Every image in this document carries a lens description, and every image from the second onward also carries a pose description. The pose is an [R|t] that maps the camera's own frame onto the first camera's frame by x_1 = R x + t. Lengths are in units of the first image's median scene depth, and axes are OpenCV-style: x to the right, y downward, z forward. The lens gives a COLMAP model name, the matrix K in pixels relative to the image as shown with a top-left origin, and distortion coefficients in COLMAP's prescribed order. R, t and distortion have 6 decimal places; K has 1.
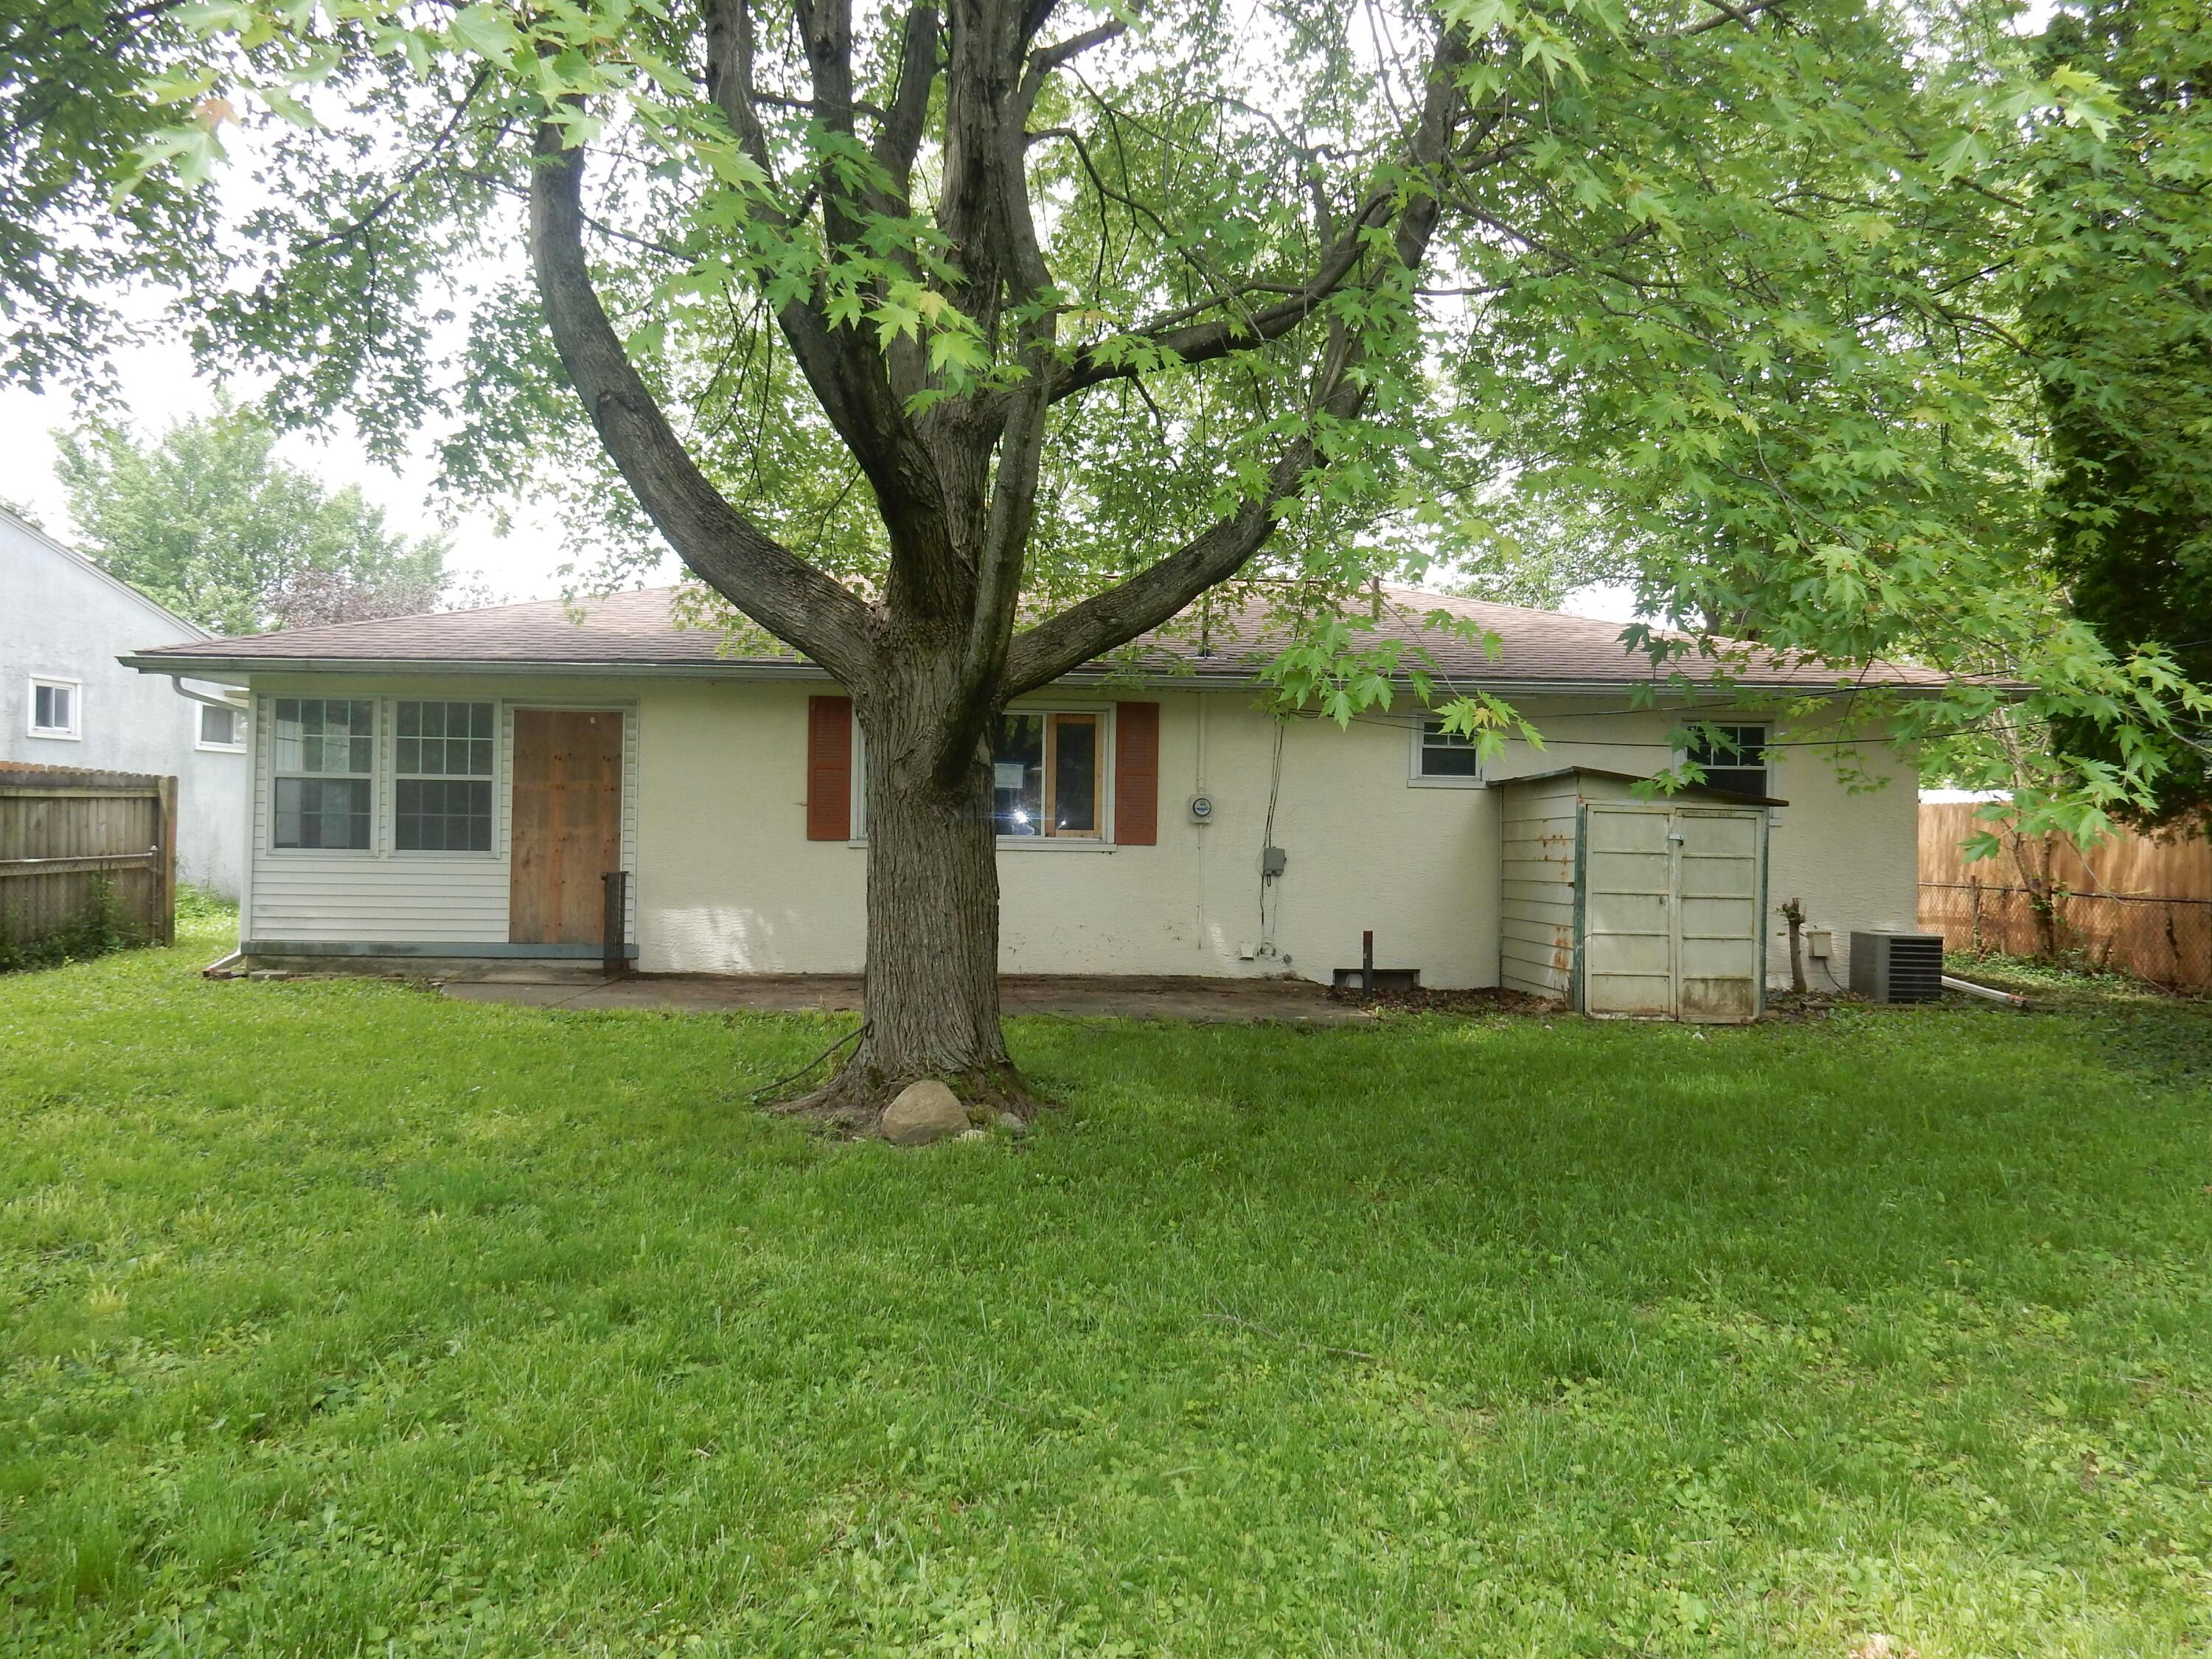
lens RADIAL K [[1618.4, 0, 1106.0], [0, 1618.4, 829.5], [0, 0, 1]] dist [-0.008677, 0.006655]
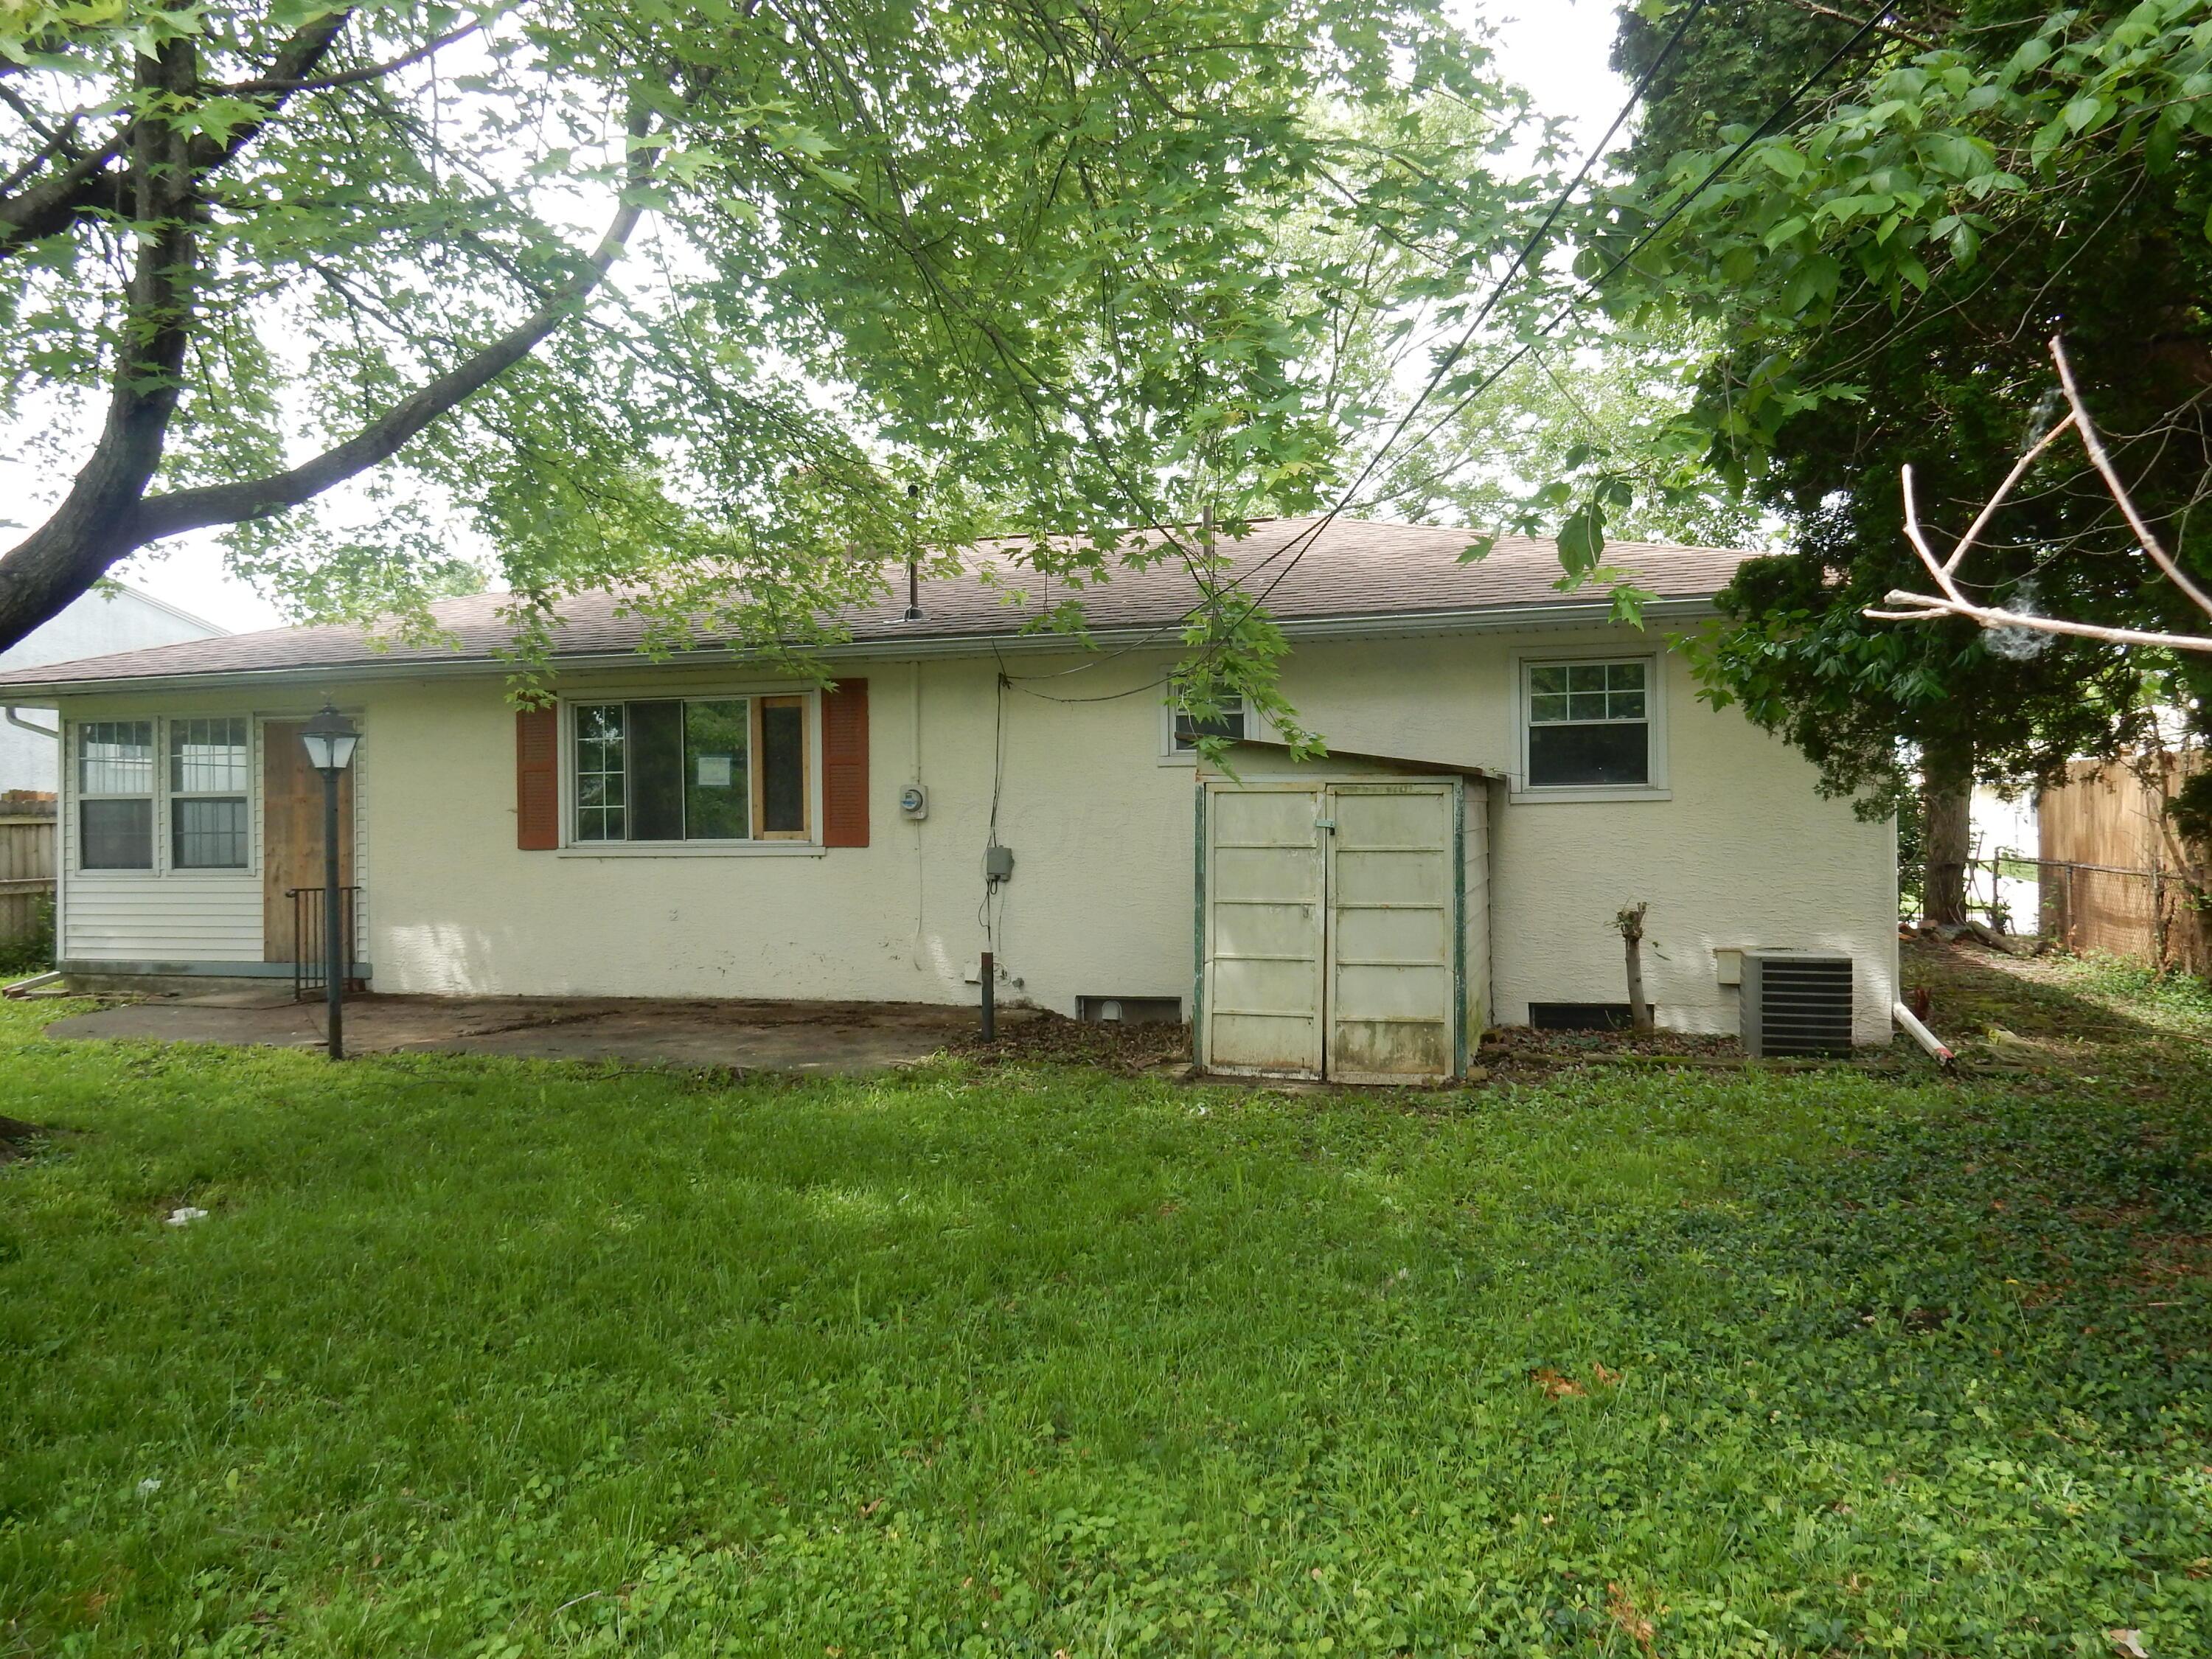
lens RADIAL K [[1618.4, 0, 1106.0], [0, 1618.4, 829.5], [0, 0, 1]] dist [-0.008677, 0.006655]
pose [[0.940065, -0.025866, -0.340012, 0.441612], [0.027571, 0.999620, 0.000182, 0.003968], [0.339878, -0.009546, 0.940421, 0.255000]]
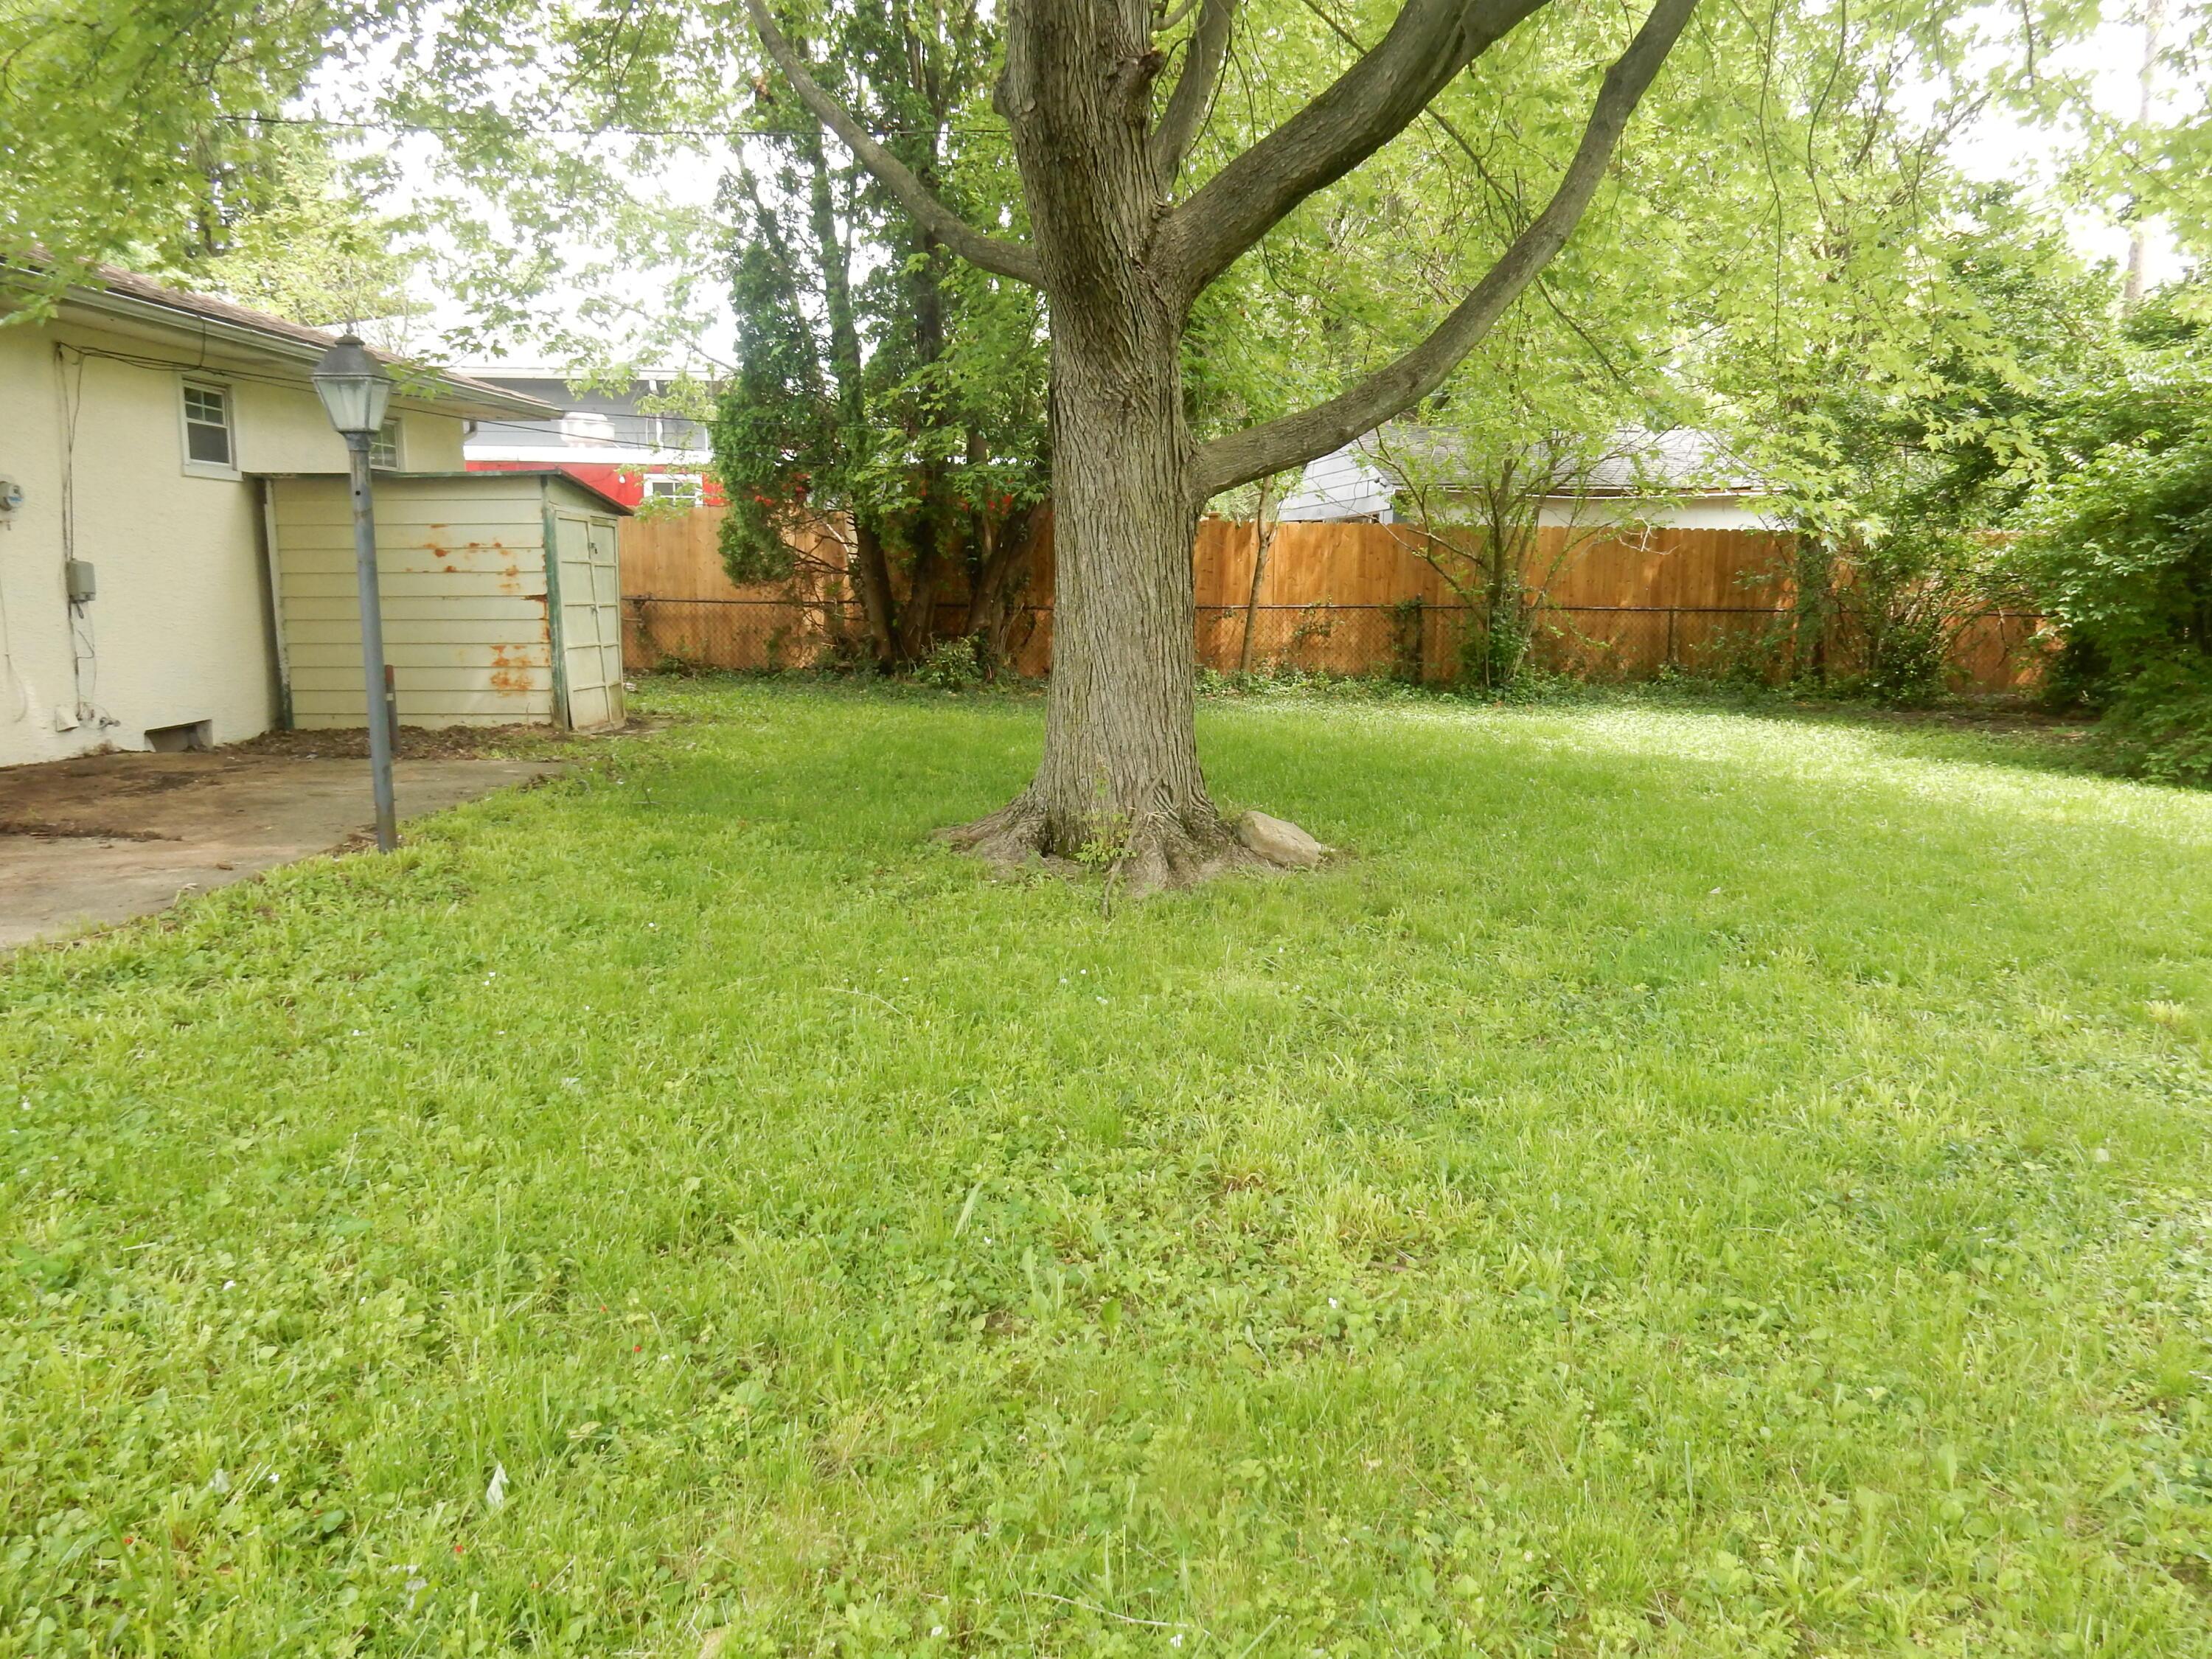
lens RADIAL K [[1618.4, 0, 1106.0], [0, 1618.4, 829.5], [0, 0, 1]] dist [-0.008677, 0.006655]
pose [[0.078647, -0.172989, 0.981779, -0.547450], [-0.008898, 0.984668, 0.174211, 0.000806], [-0.996863, -0.022437, 0.075902, 0.534552]]
